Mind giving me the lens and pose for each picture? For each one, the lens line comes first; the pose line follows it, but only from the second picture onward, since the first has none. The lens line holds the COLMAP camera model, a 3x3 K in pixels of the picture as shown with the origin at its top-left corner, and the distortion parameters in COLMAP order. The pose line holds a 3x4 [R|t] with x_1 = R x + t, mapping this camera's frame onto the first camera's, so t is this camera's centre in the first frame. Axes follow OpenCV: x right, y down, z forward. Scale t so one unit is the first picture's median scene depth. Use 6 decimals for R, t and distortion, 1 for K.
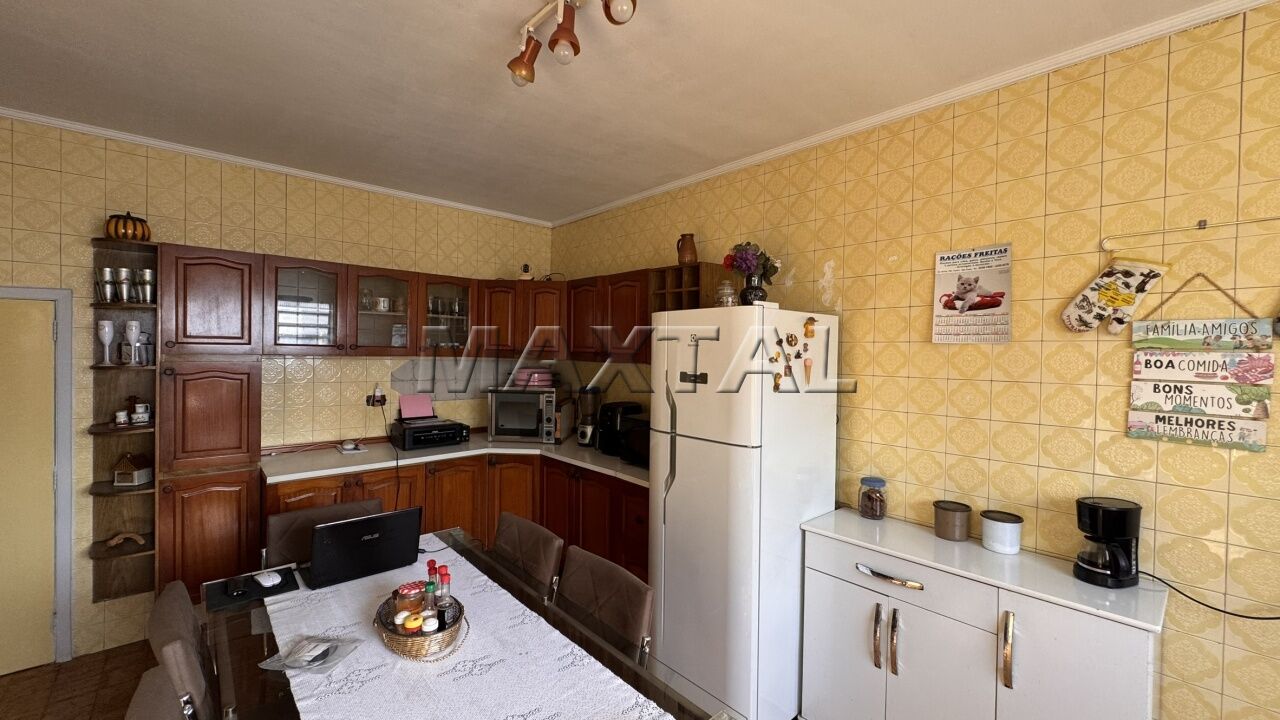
lens RADIAL K [[507.6, 0, 640.5], [0, 507.6, 358.1], [0, 0, 1]] dist [-0.001646, 0.000121]
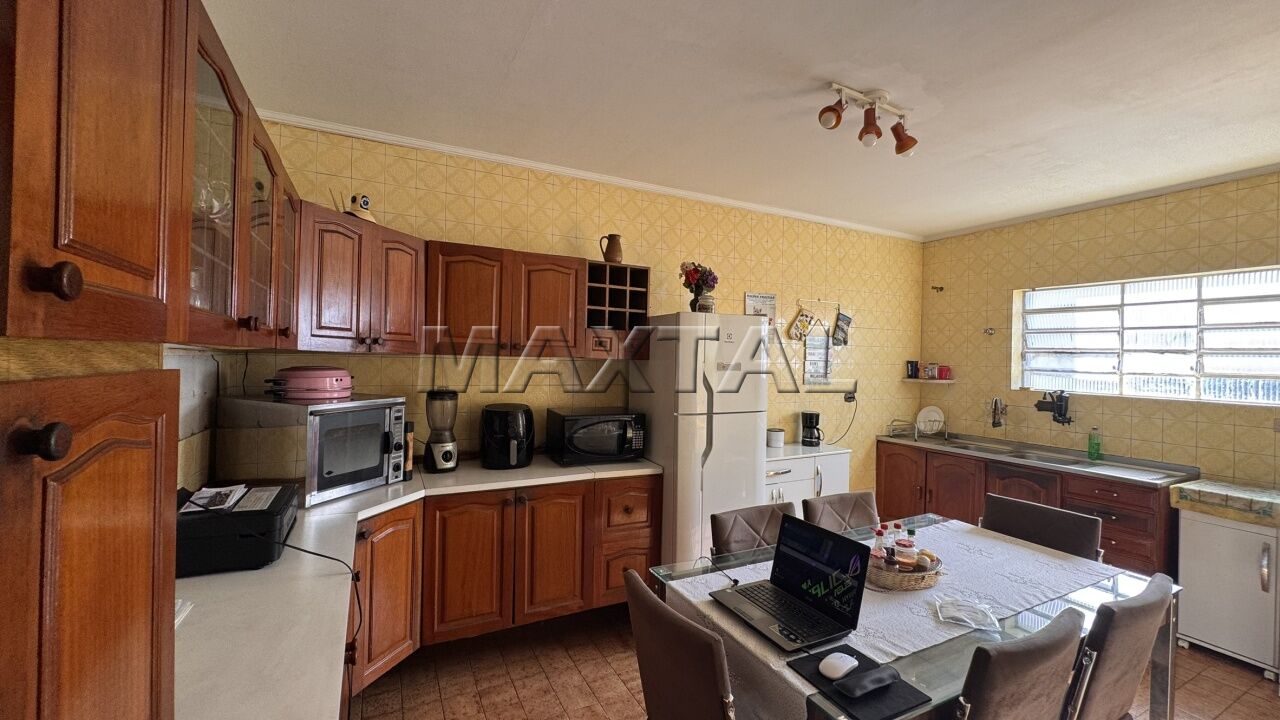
lens RADIAL K [[507.6, 0, 640.5], [0, 507.6, 358.1], [0, 0, 1]] dist [-0.001646, 0.000121]
pose [[0.251250, -0.024912, 0.967602, -1.115867], [-0.006120, 0.999608, 0.027325, -0.019030], [-0.967903, -0.012787, 0.250999, 0.808435]]
